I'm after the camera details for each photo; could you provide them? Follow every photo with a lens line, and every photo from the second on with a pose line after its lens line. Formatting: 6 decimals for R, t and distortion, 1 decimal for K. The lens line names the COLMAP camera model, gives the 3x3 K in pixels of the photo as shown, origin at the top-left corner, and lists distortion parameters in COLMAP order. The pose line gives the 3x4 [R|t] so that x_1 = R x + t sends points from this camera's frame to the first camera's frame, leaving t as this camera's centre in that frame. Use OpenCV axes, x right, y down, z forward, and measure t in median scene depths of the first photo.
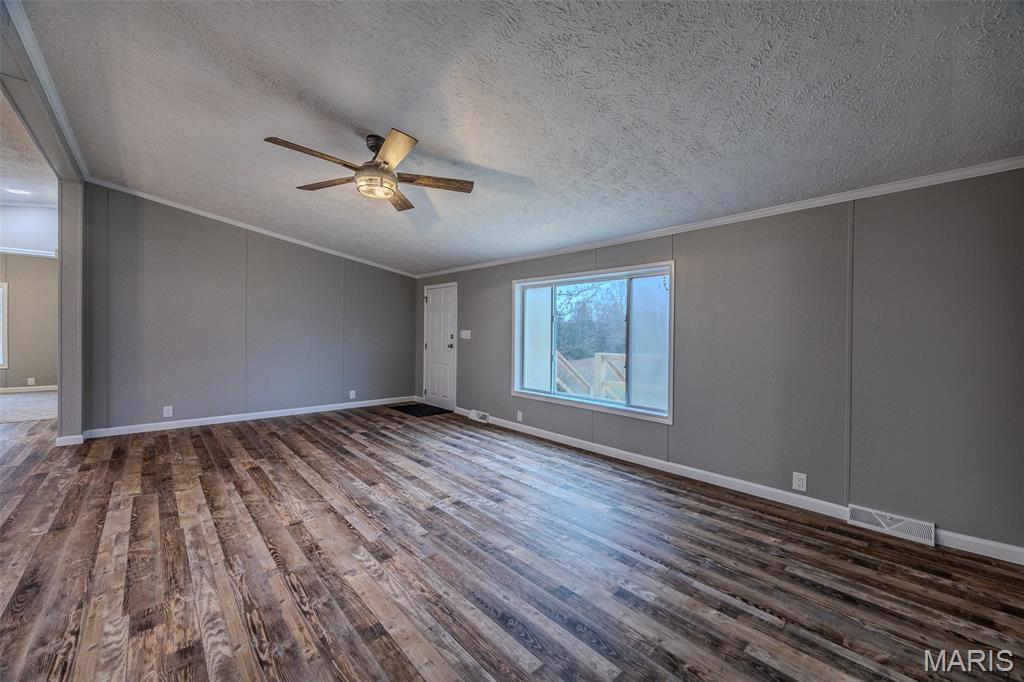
lens RADIAL K [[388.5, 0, 515.3], [0, 388.5, 340.1], [0, 0, 1]] dist [-0.001974, 0.000103]
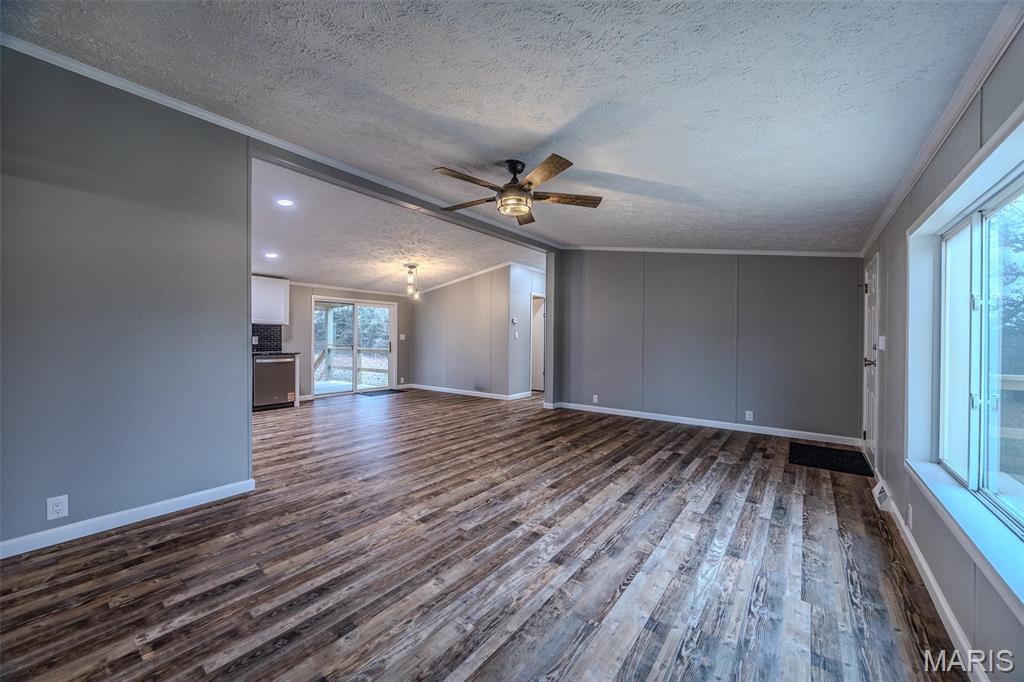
lens RADIAL K [[388.5, 0, 514.8], [0, 388.5, 338.6], [0, 0, 1]] dist [-0.001974, 0.000103]
pose [[0.167052, -0.013844, -0.985851, 0.660591], [-0.018100, 0.999690, -0.017106, -0.001603], [0.985782, 0.020701, 0.166750, 0.753417]]
